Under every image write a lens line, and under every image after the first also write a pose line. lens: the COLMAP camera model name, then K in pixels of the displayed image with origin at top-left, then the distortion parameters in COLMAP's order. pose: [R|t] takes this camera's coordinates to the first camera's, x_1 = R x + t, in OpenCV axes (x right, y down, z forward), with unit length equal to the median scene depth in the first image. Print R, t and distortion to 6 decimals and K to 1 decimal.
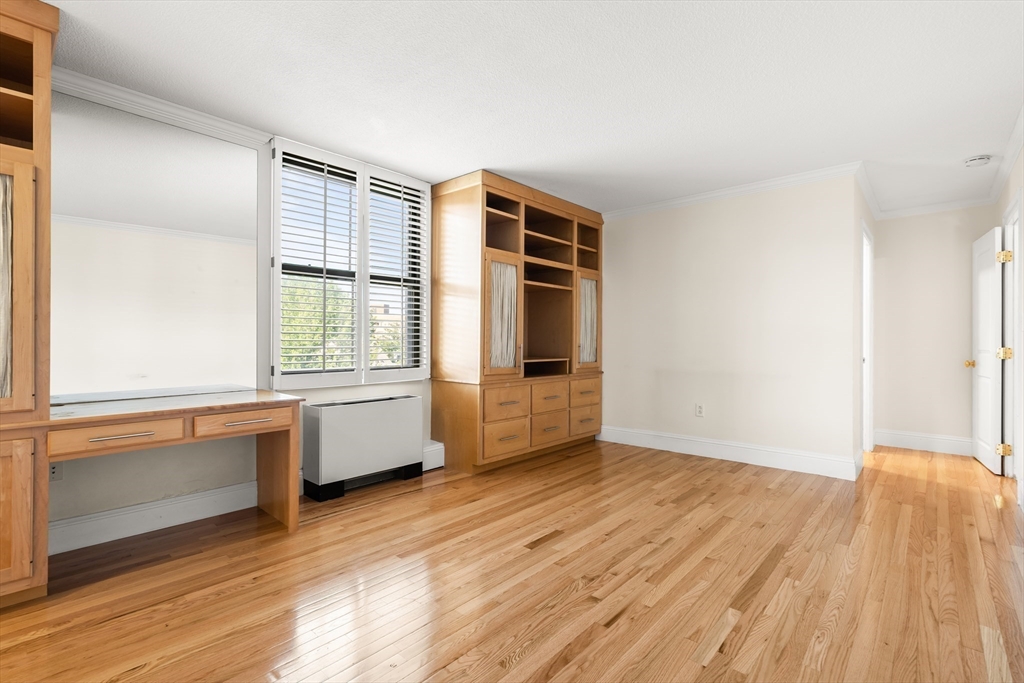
lens RADIAL K [[460.9, 0, 510.2], [0, 460.9, 343.2], [0, 0, 1]] dist [-0.008115, 0.000761]
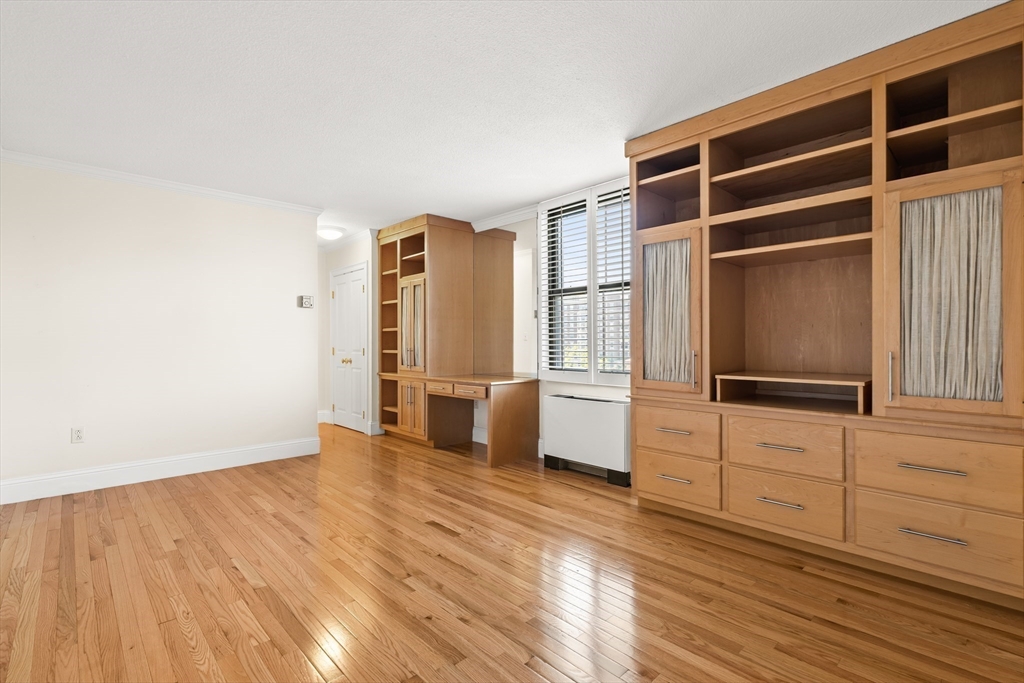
lens RADIAL K [[460.9, 0, 510.2], [0, 460.9, 343.2], [0, 0, 1]] dist [-0.008115, 0.000761]
pose [[-0.057249, -0.003789, -0.998353, 0.828542], [-0.003496, 0.999987, -0.003594, -0.005785], [0.998354, 0.003284, -0.057262, 0.877394]]
